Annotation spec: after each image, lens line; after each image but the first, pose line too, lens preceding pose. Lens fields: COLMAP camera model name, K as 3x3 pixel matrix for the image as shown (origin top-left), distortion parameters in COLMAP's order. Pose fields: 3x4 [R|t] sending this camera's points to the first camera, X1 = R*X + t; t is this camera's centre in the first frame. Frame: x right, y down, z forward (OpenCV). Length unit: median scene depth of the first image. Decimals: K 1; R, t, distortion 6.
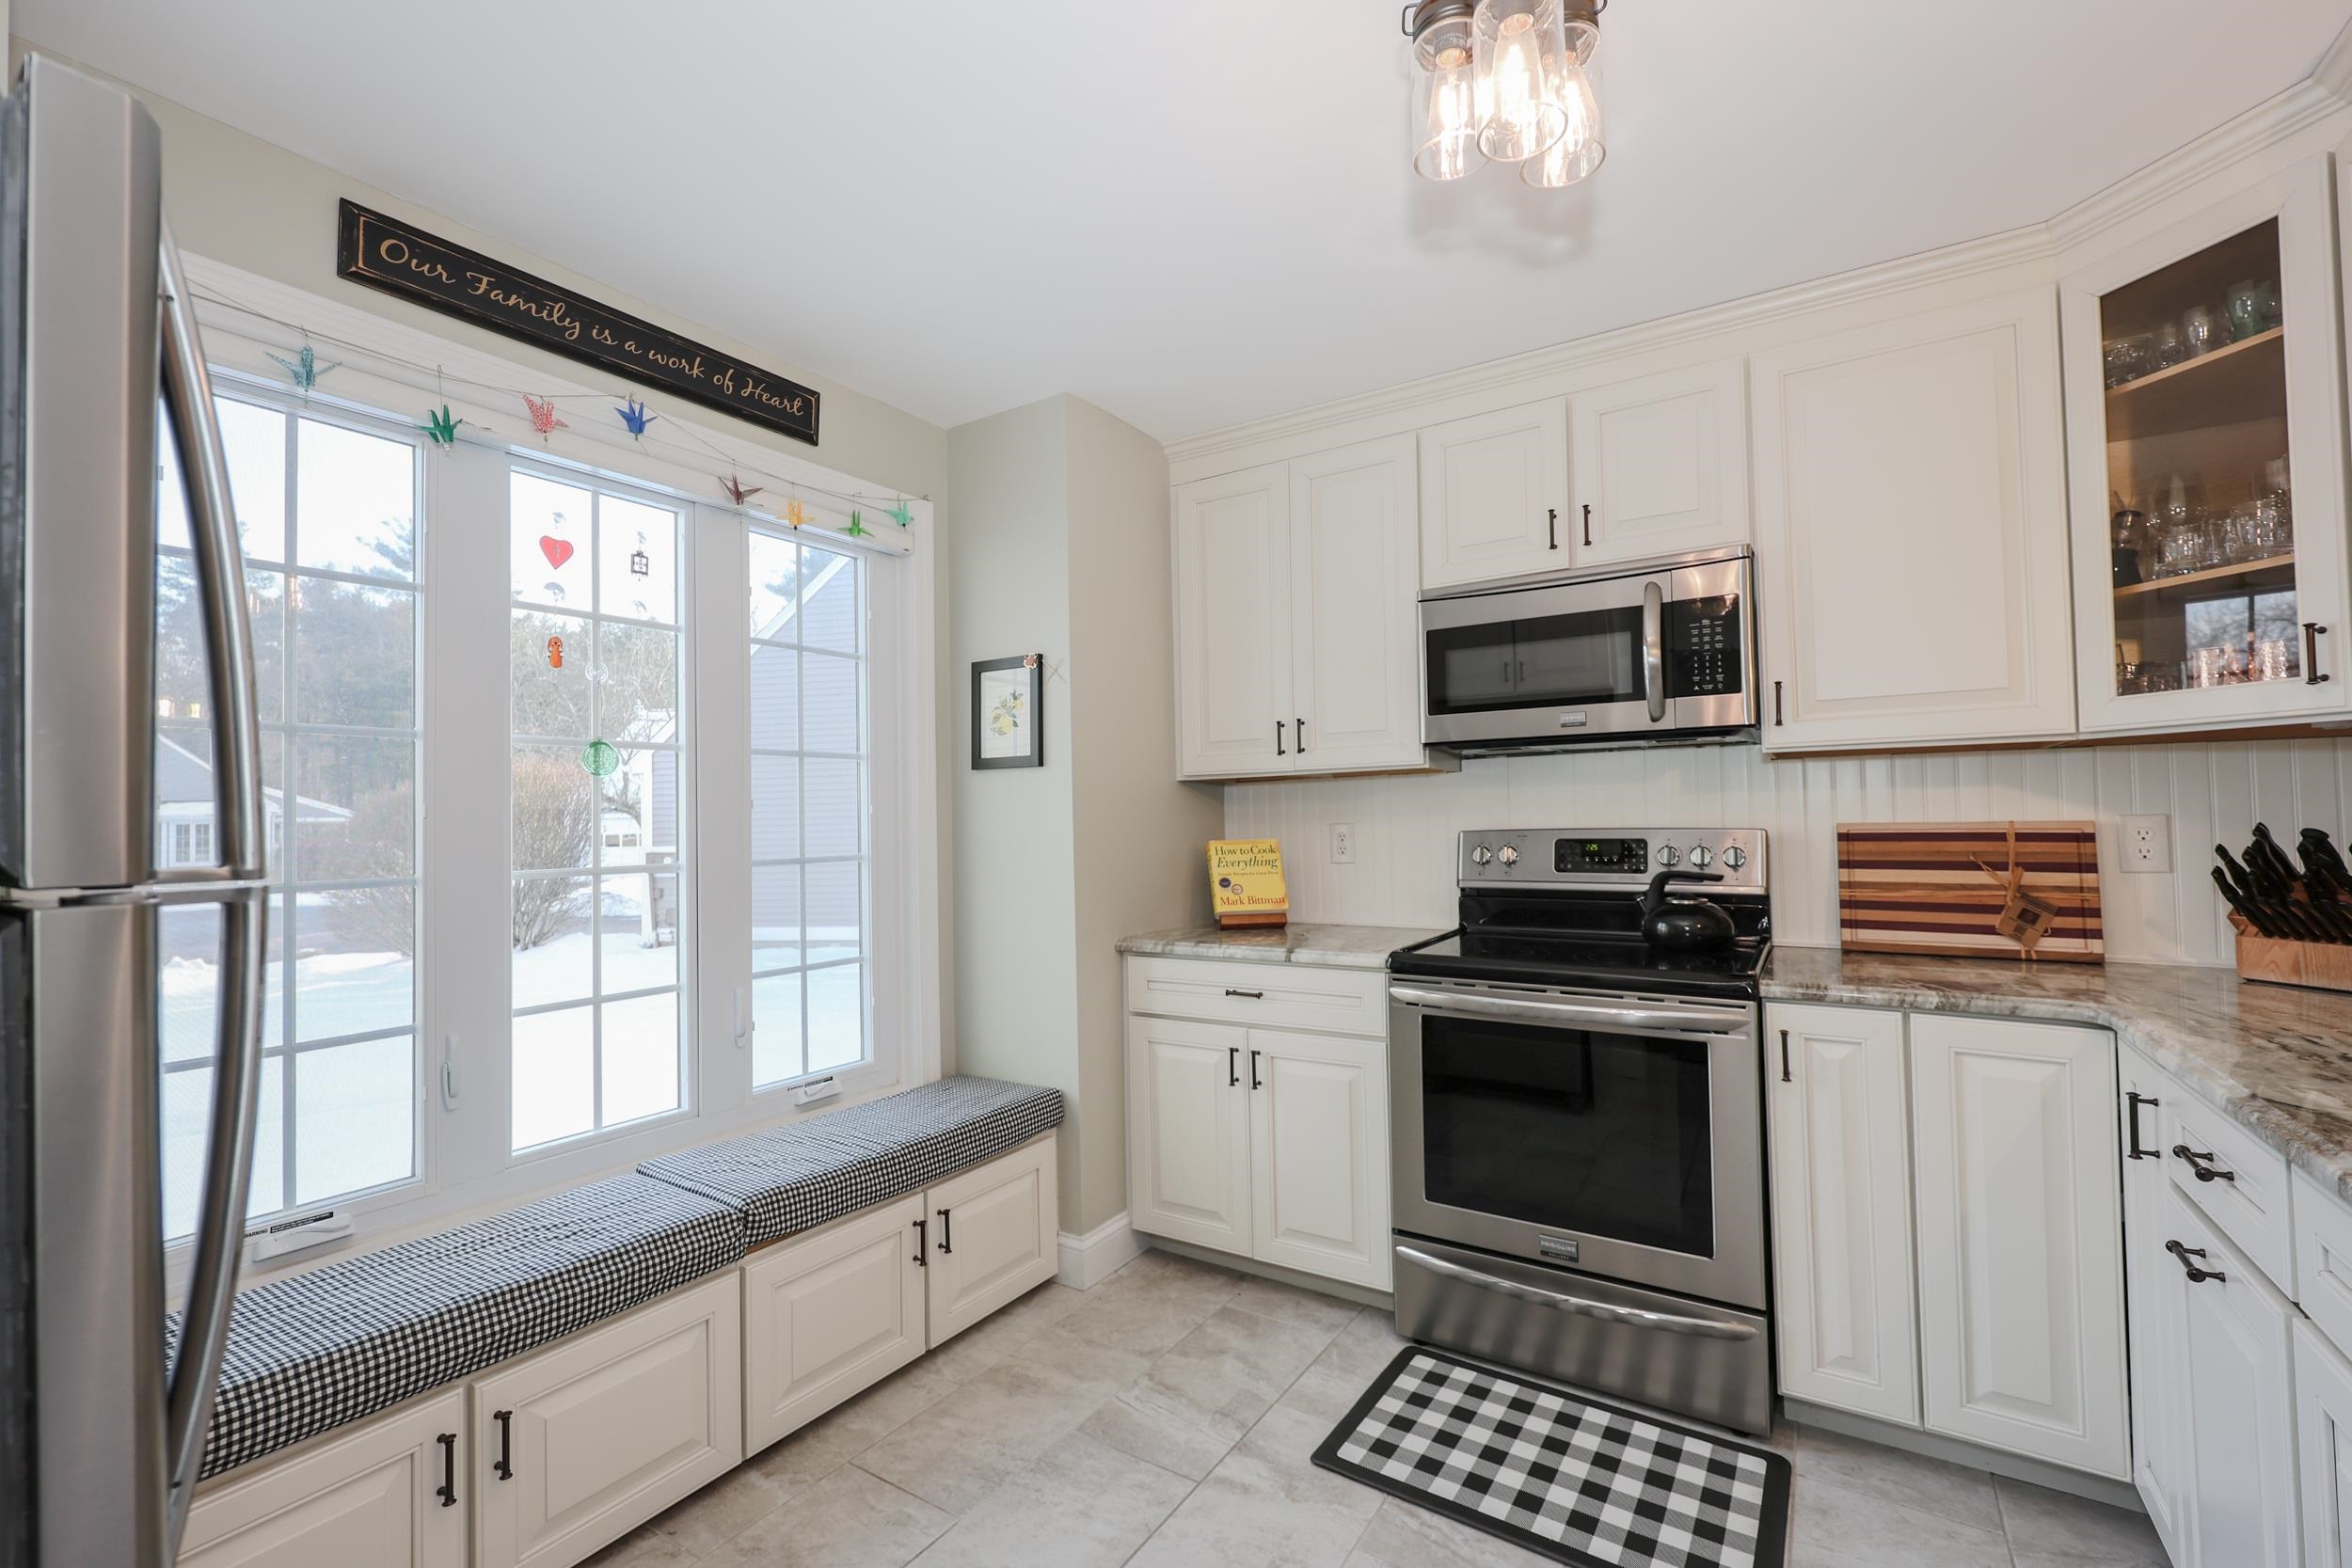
lens RADIAL K [[996.7, 0, 1174.8], [0, 996.7, 792.1], [0, 0, 1]] dist [0.002804, 0.000165]
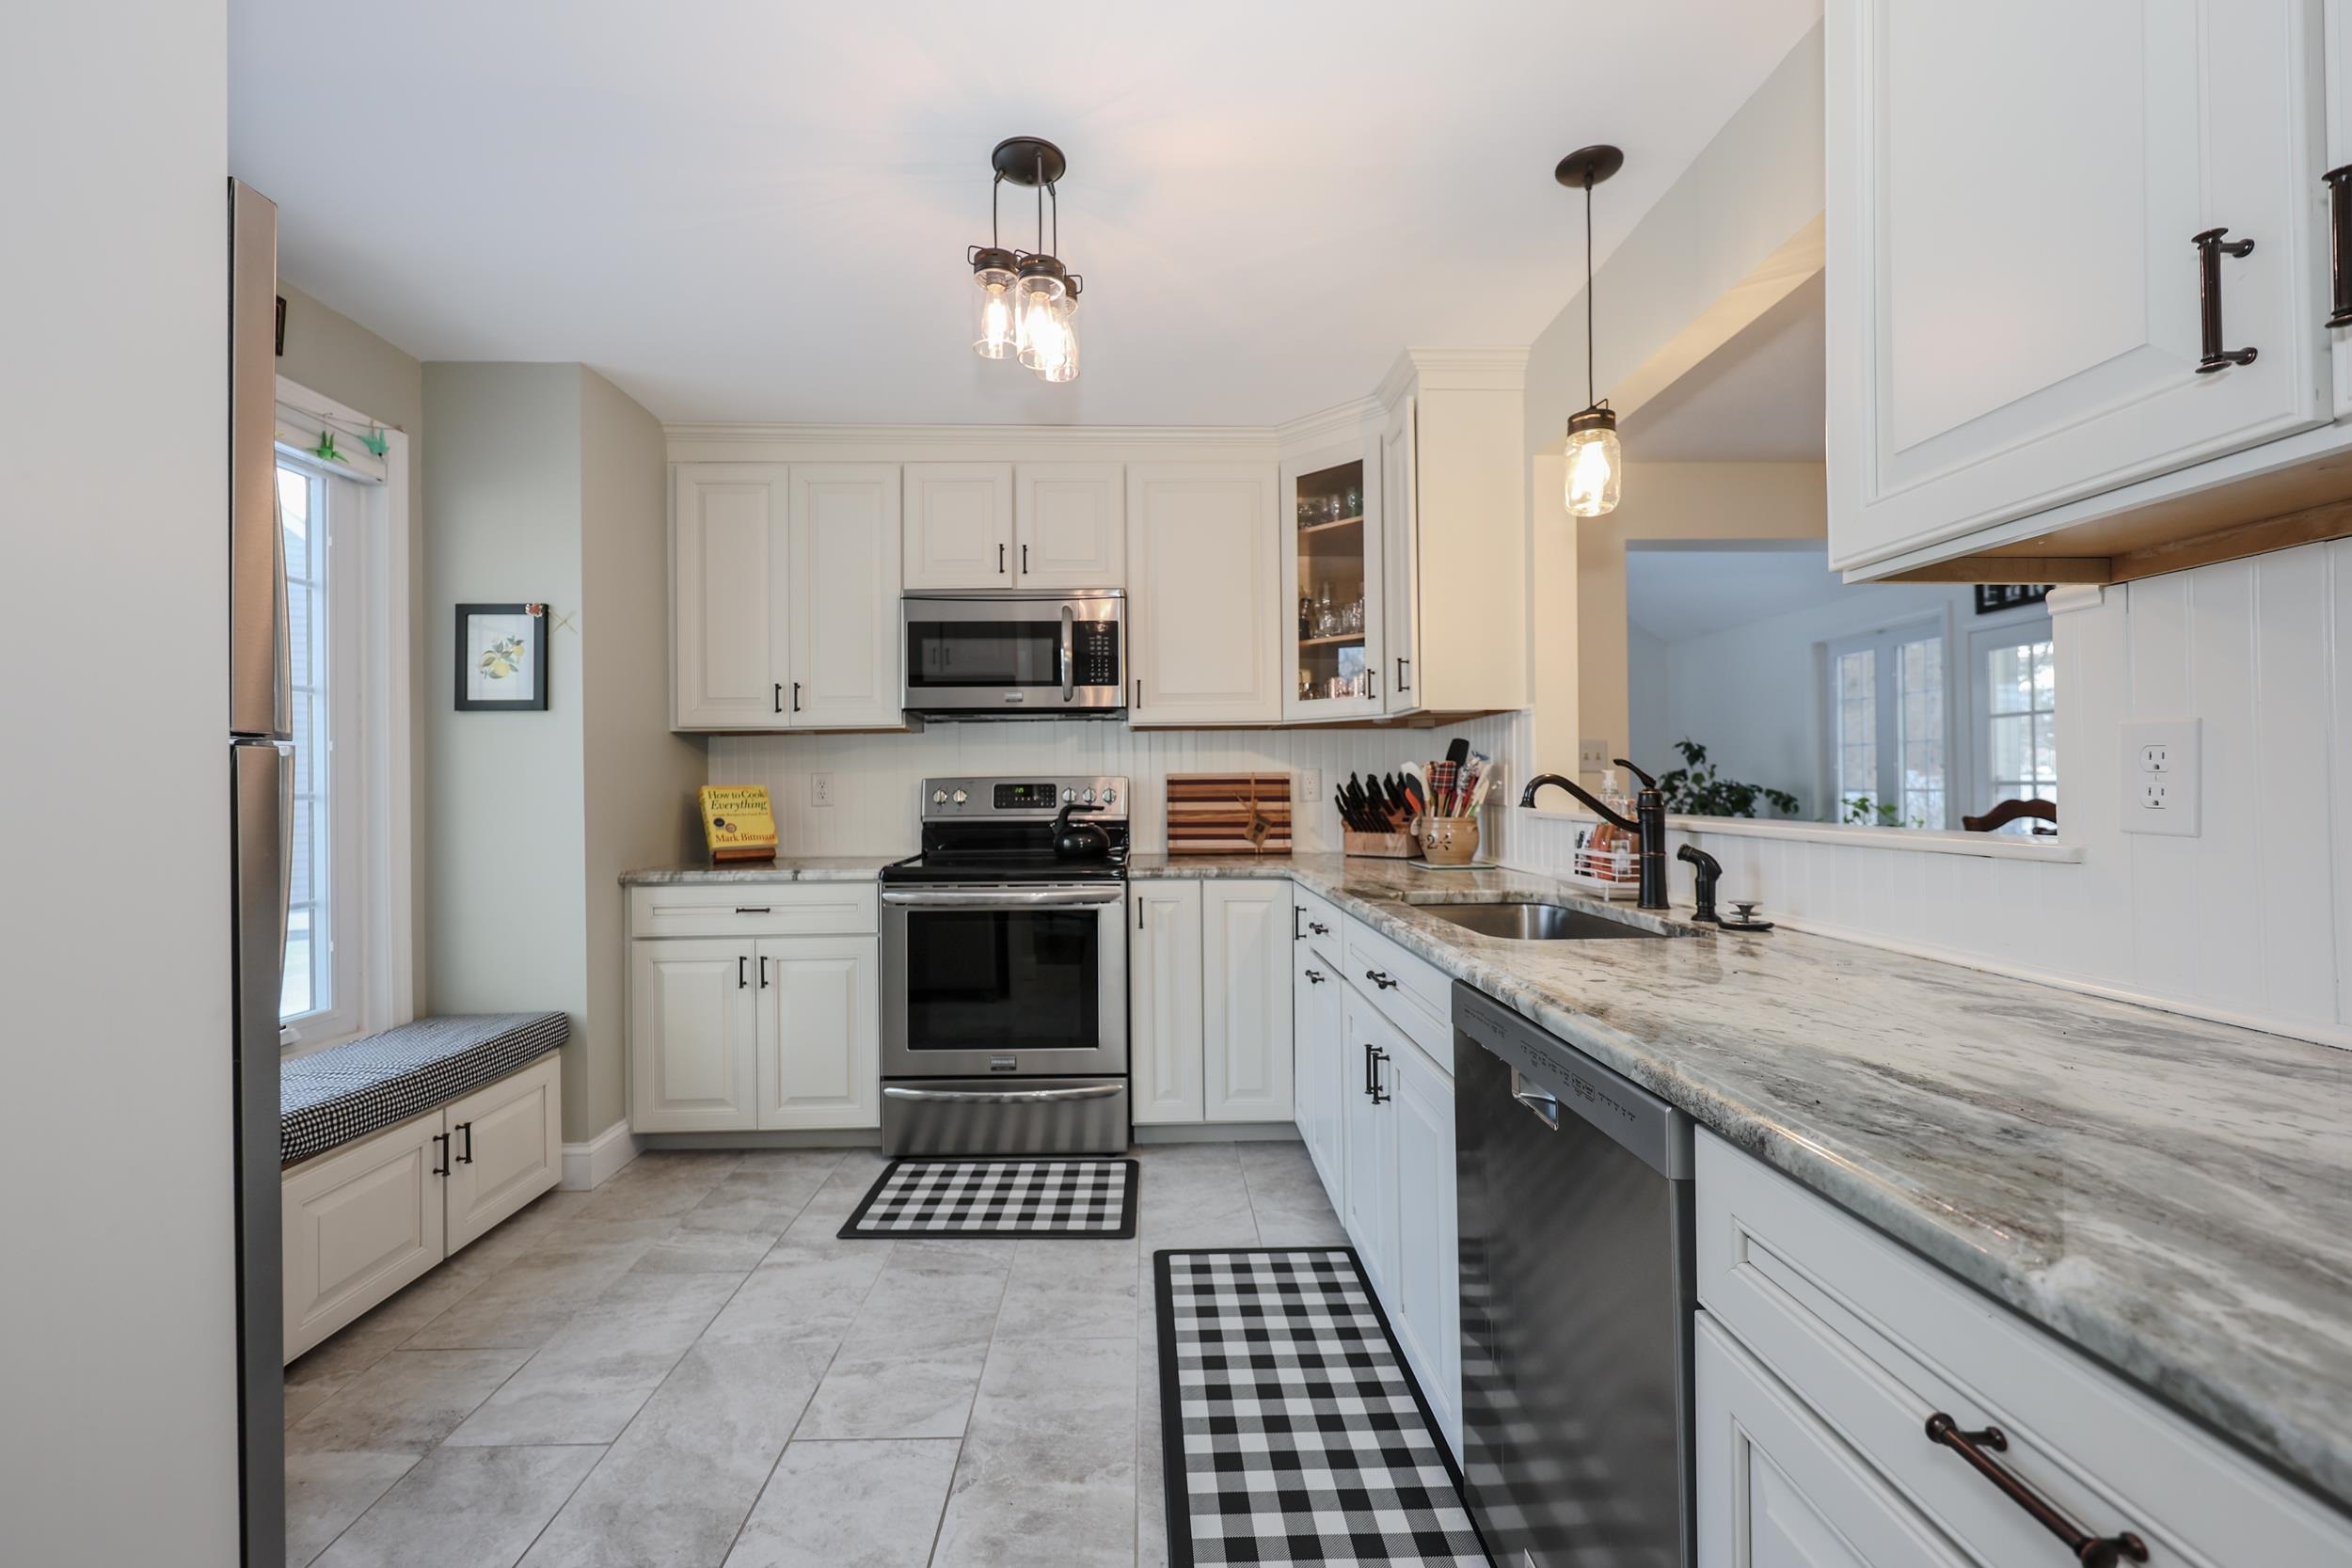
lens RADIAL K [[964.3, 0, 1150.2], [0, 964.3, 779.9], [0, 0, 1]] dist [0.002608, 0.000112]
pose [[0.832987, 0.013818, 0.553120, -0.201911], [-0.020483, 0.999773, 0.005871, 0.035012], [-0.552913, -0.016221, 0.833081, -0.253824]]
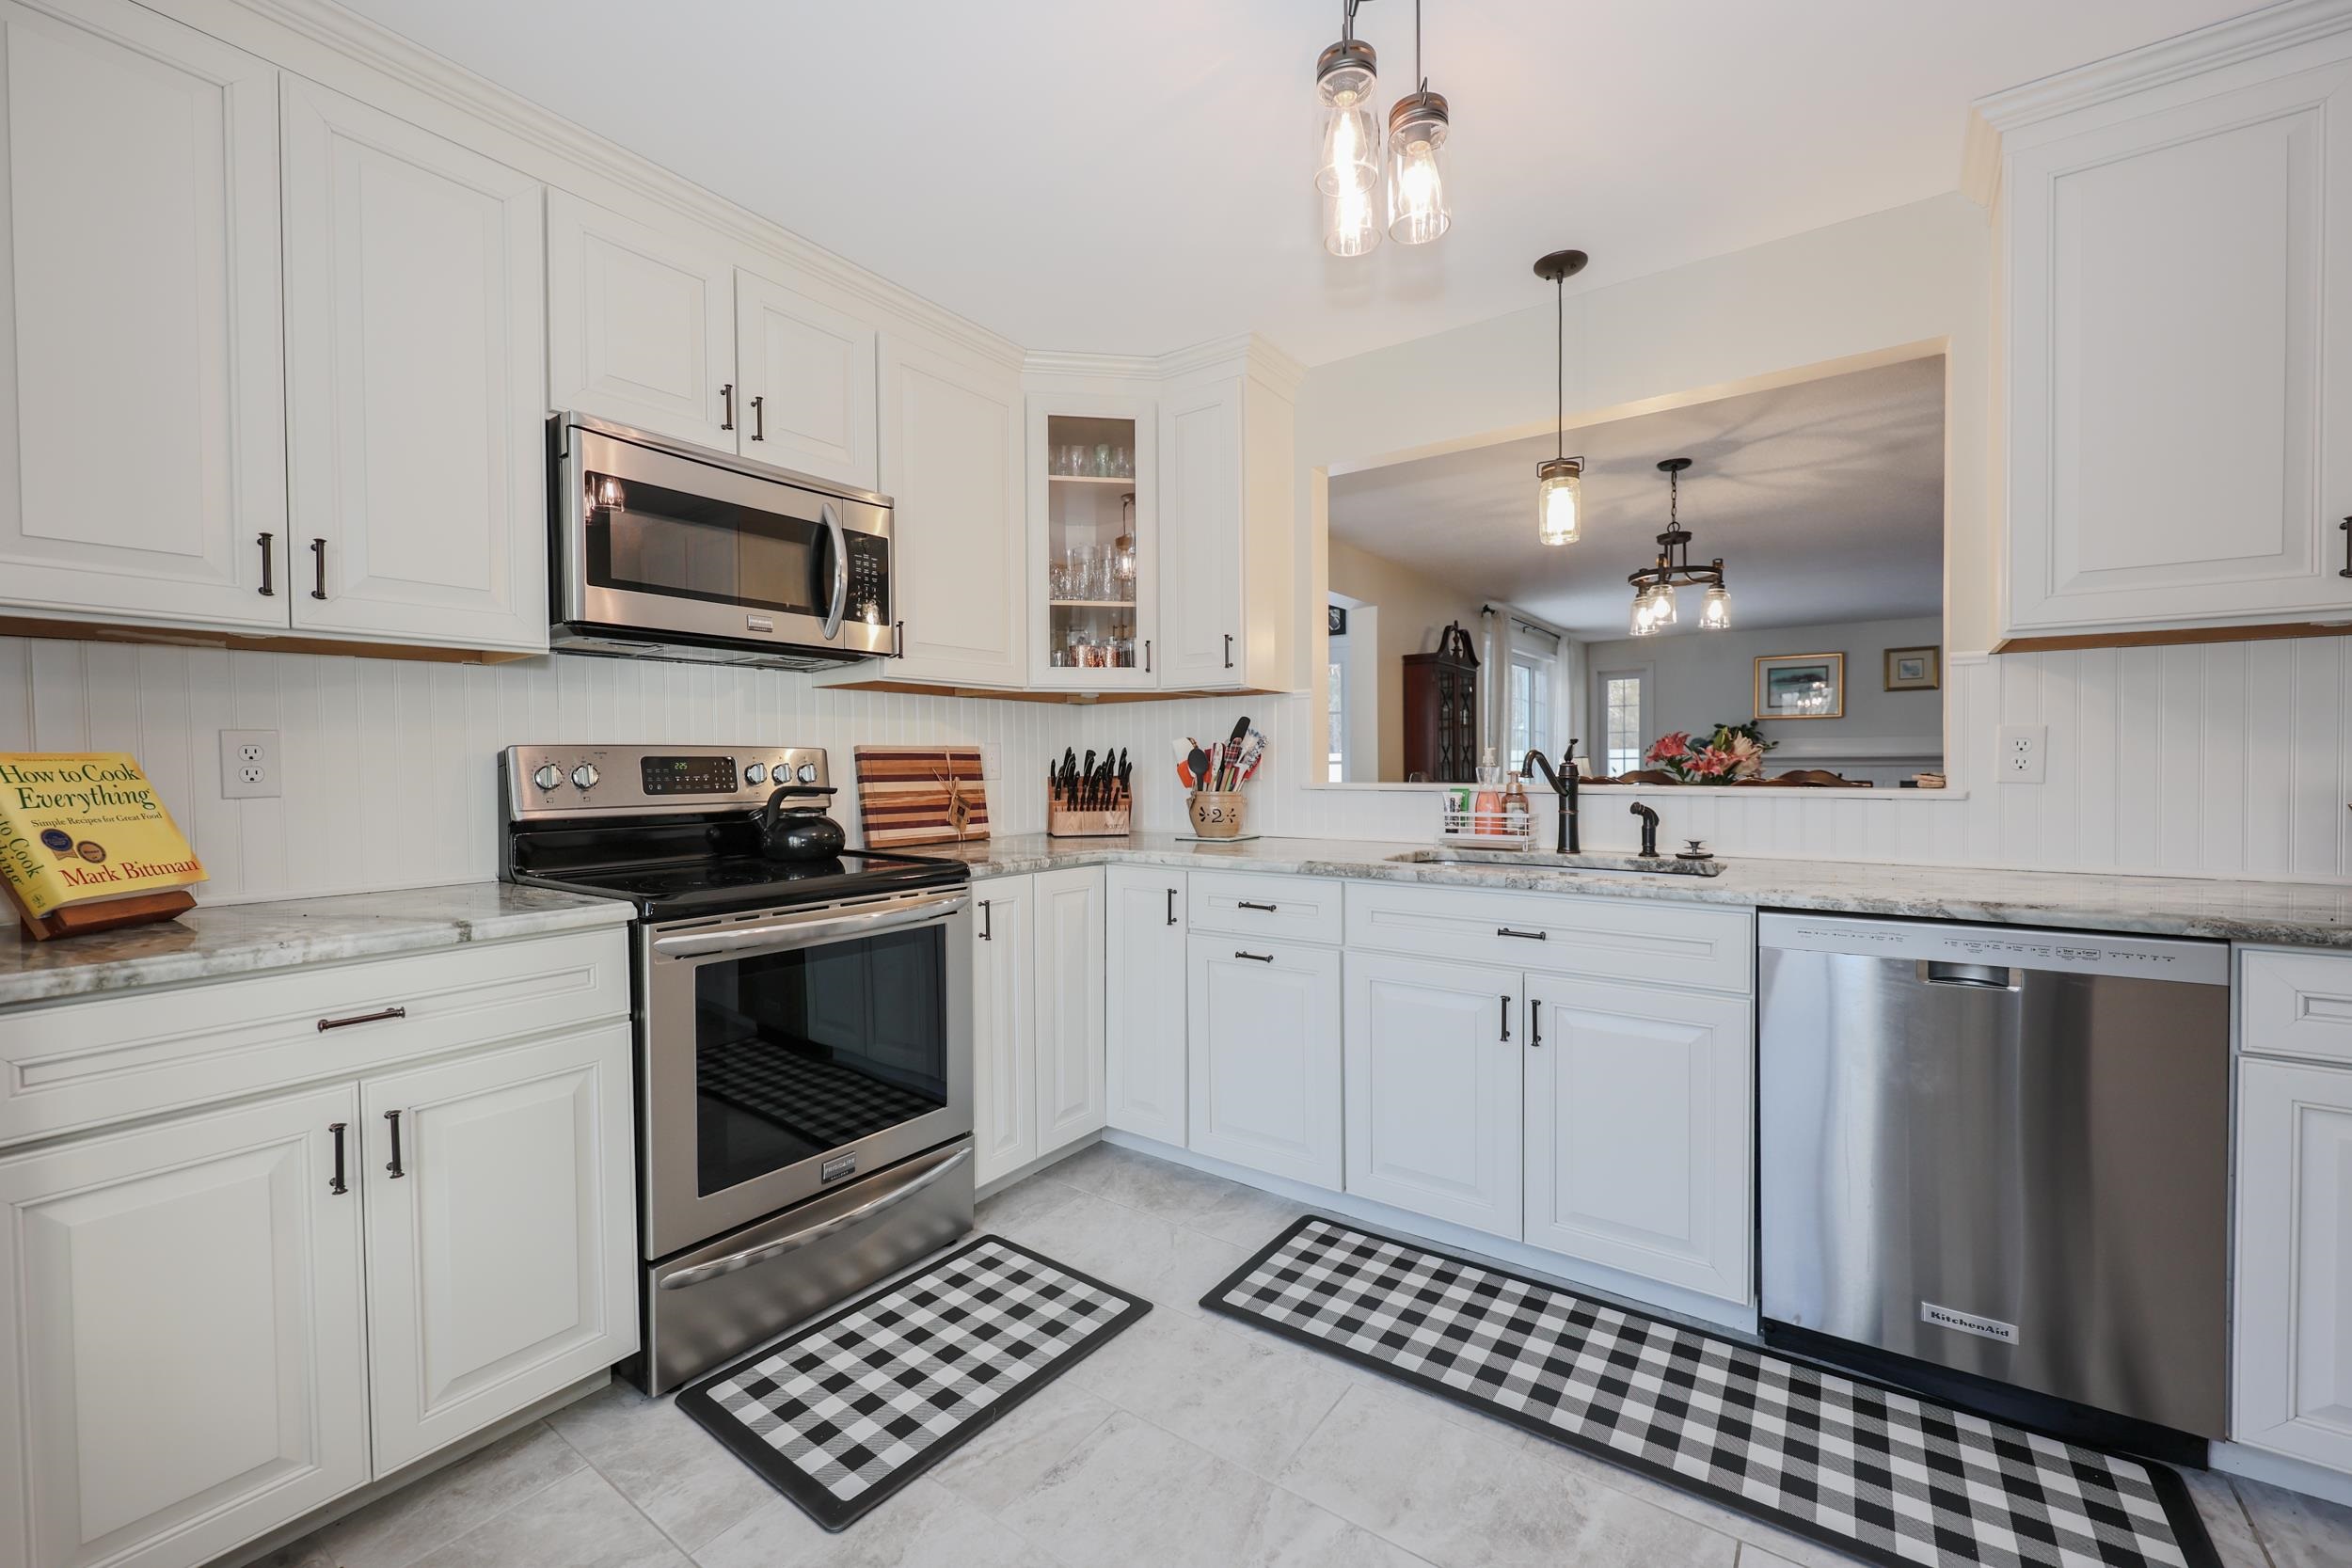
lens RADIAL K [[964.3, 0, 1150.2], [0, 964.3, 779.9], [0, 0, 1]] dist [0.002608, 0.000112]
pose [[0.062790, -0.000297, 0.998027, -0.505216], [-0.022064, 0.999755, 0.001686, 0.067661], [-0.997783, -0.022126, 0.062768, 0.612305]]
